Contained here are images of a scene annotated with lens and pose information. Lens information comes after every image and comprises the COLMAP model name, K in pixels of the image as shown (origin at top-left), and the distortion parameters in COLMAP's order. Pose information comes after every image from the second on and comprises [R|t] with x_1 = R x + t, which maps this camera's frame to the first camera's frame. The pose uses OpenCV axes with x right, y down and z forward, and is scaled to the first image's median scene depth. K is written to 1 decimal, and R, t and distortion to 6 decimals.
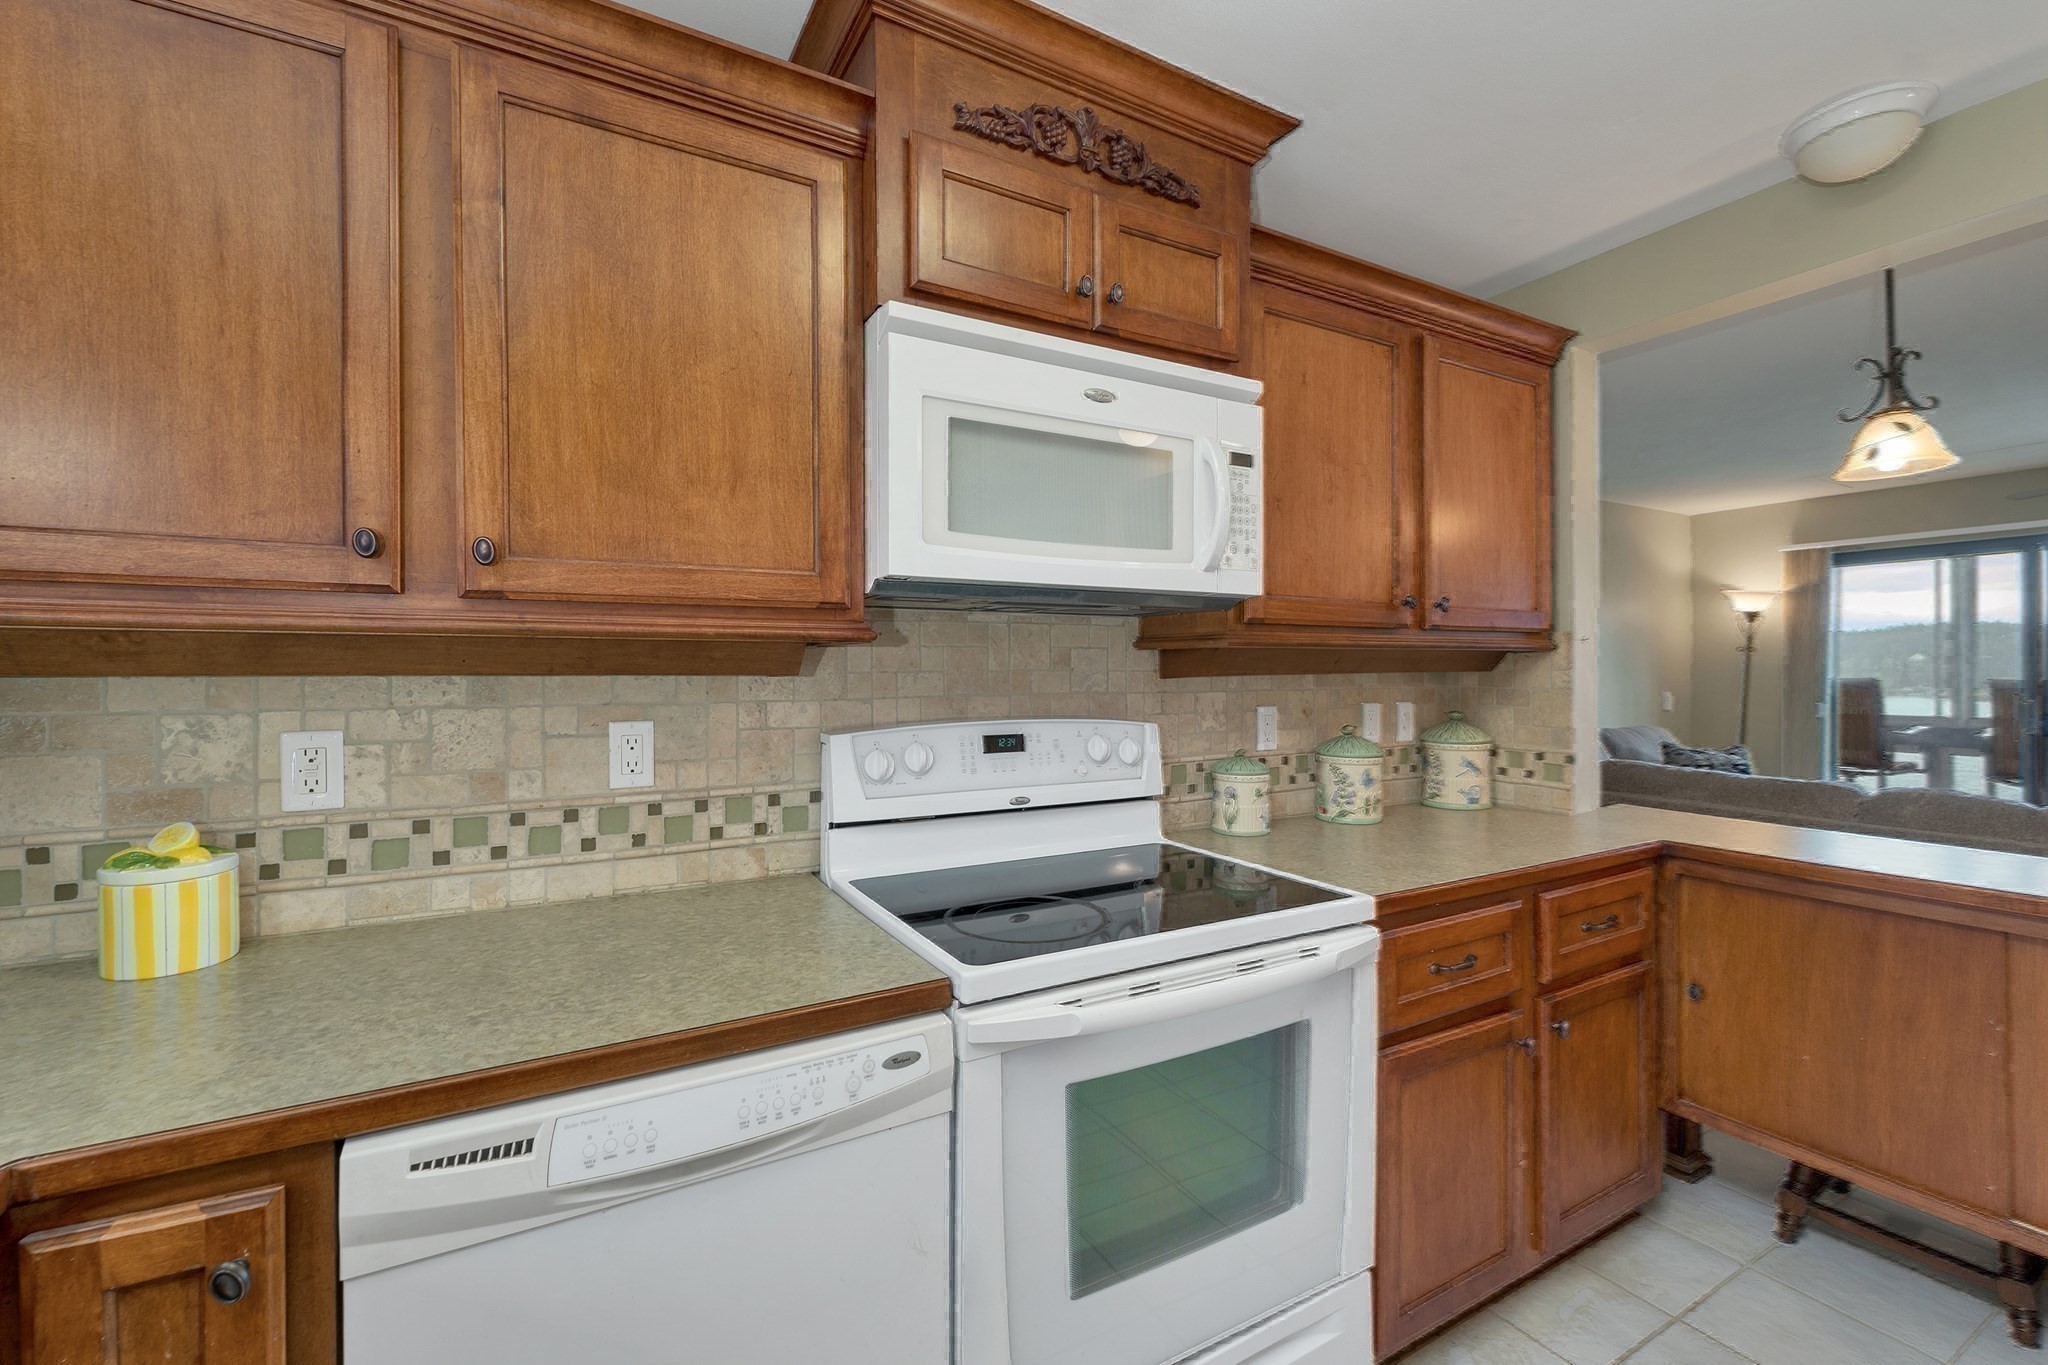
lens RADIAL K [[847.9, 0, 1013.5], [0, 847.9, 676.4], [0, 0, 1]] dist [0.002647, -0.000008]
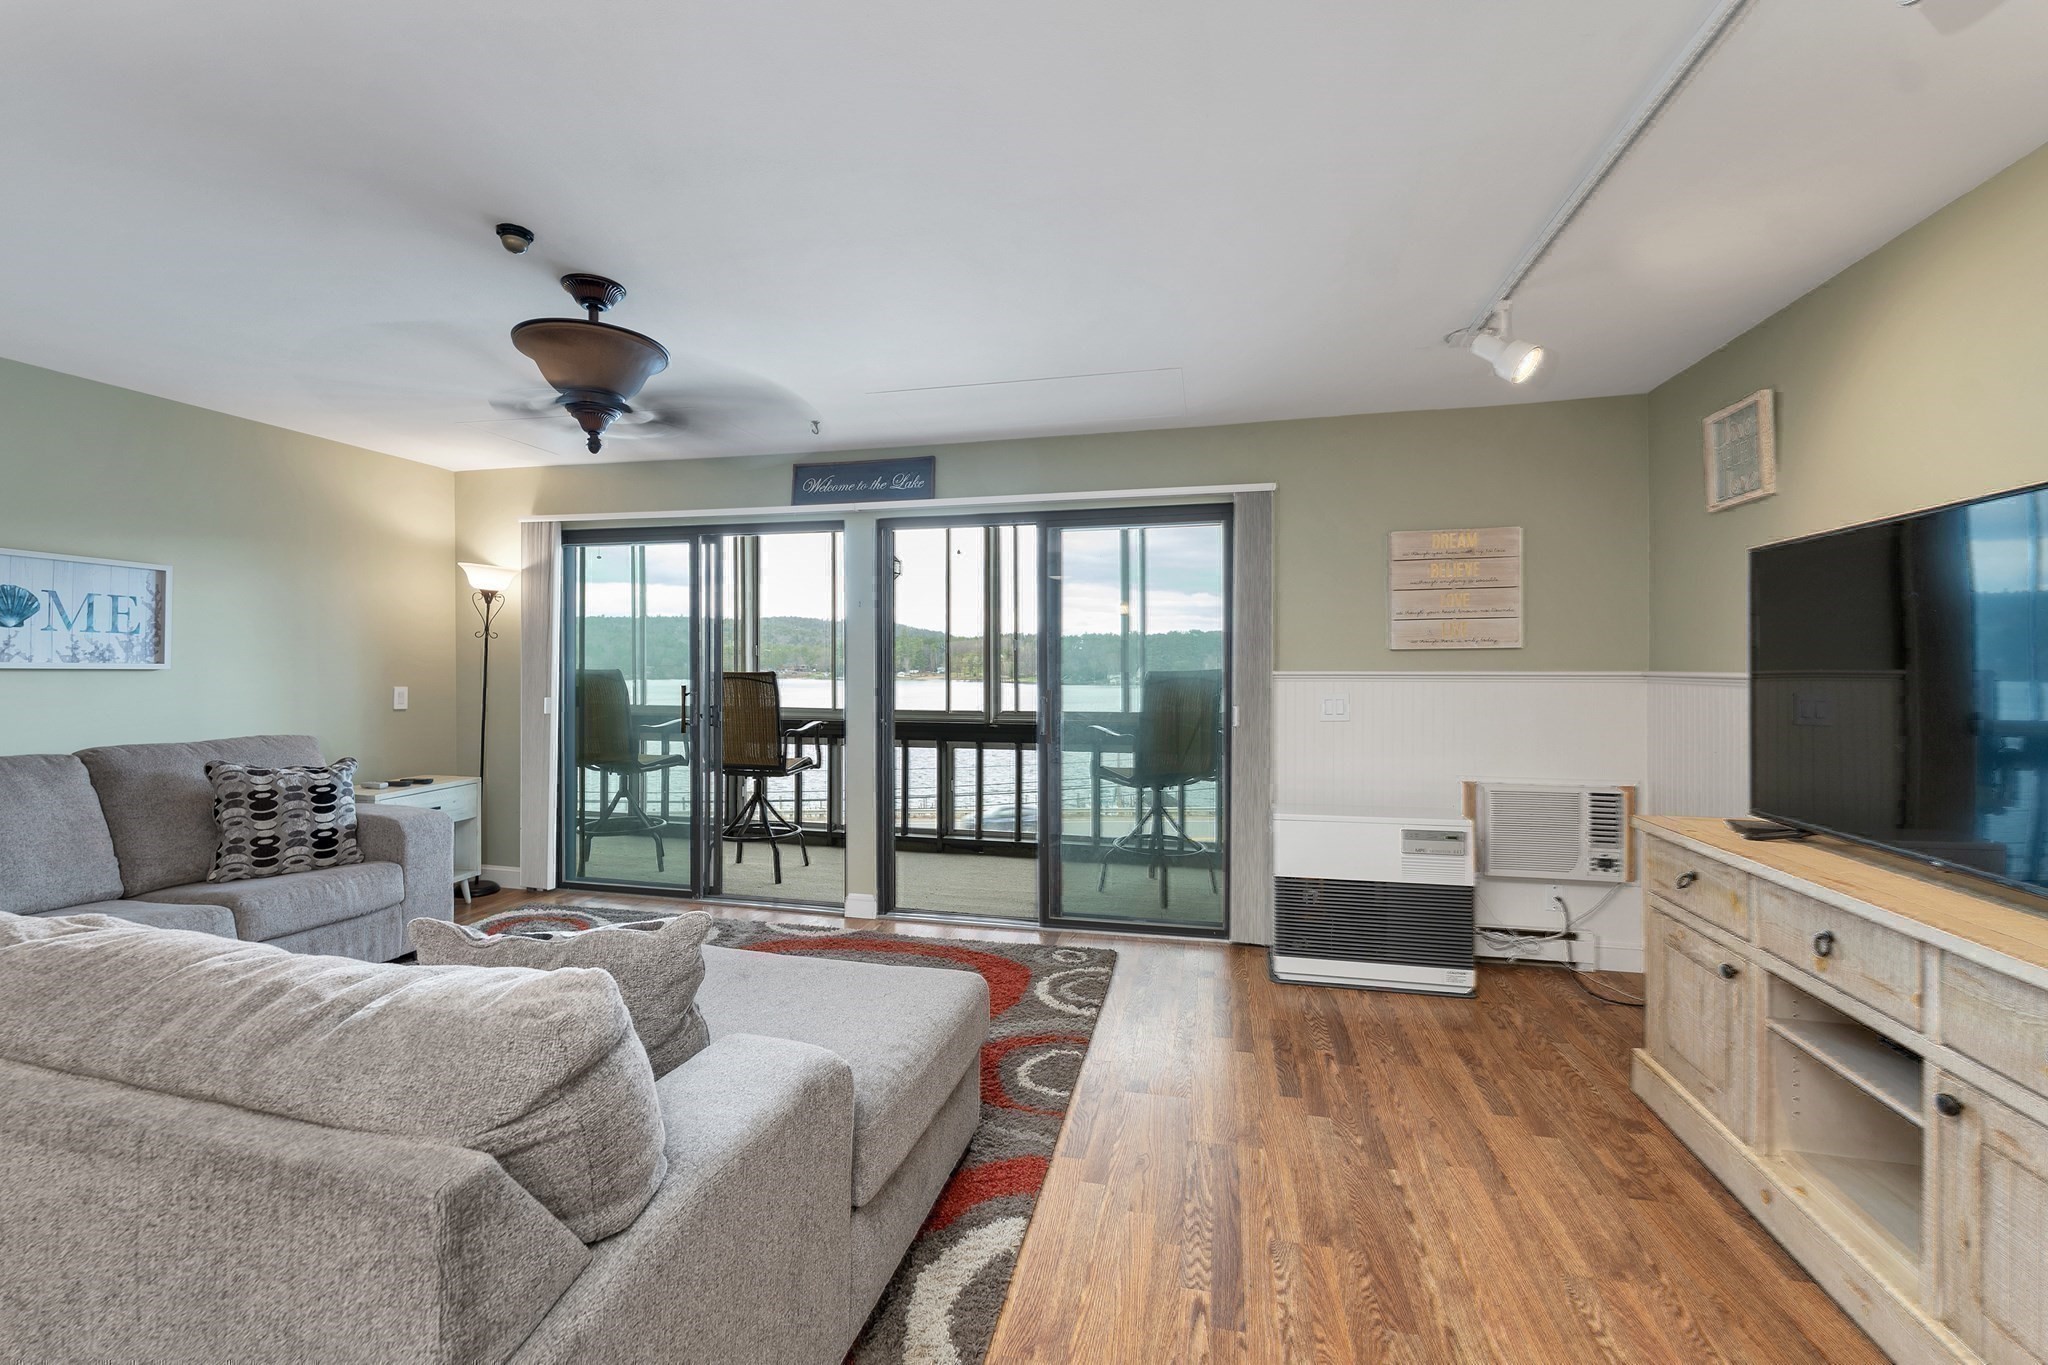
lens RADIAL K [[856.2, 0, 1016.3], [0, 856.2, 678.2], [0, 0, 1]] dist [0.003005, 0.000115]
pose [[0.670259, -0.004028, 0.742116, 1.604971], [-0.001282, 0.999977, 0.006585, 0.009650], [-0.742126, -0.005365, 0.670239, 0.137585]]
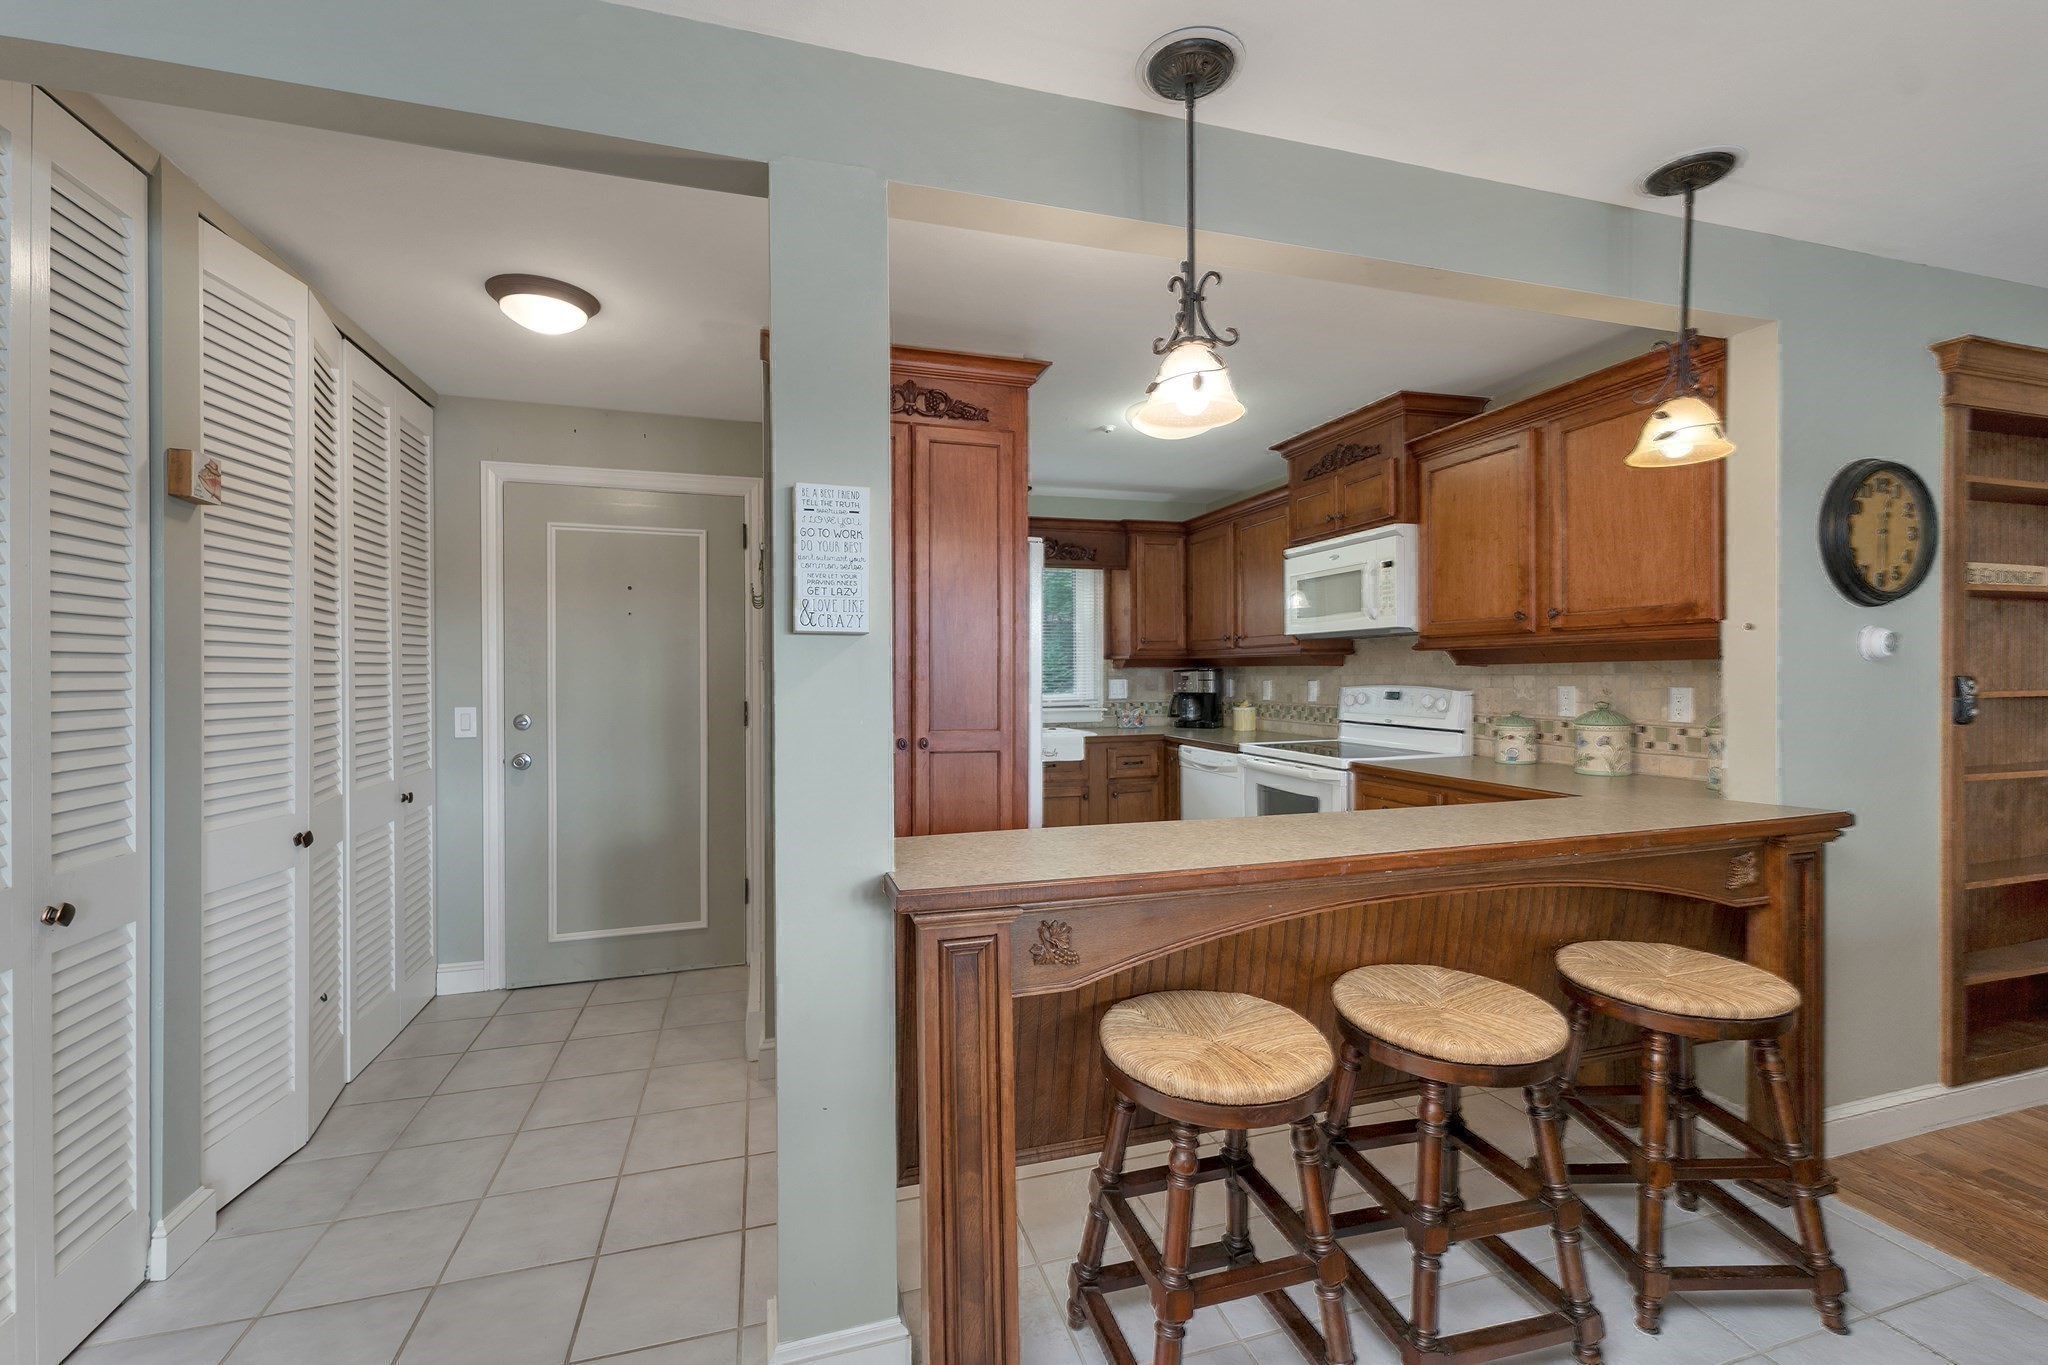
lens RADIAL K [[847.9, 0, 1013.5], [0, 847.9, 676.4], [0, 0, 1]] dist [0.002647, -0.000008]
pose [[-0.217730, 0.005608, -0.975993, 2.020532], [-0.001725, 0.999980, 0.006131, 0.013574], [0.976007, 0.003018, -0.217716, 0.428174]]
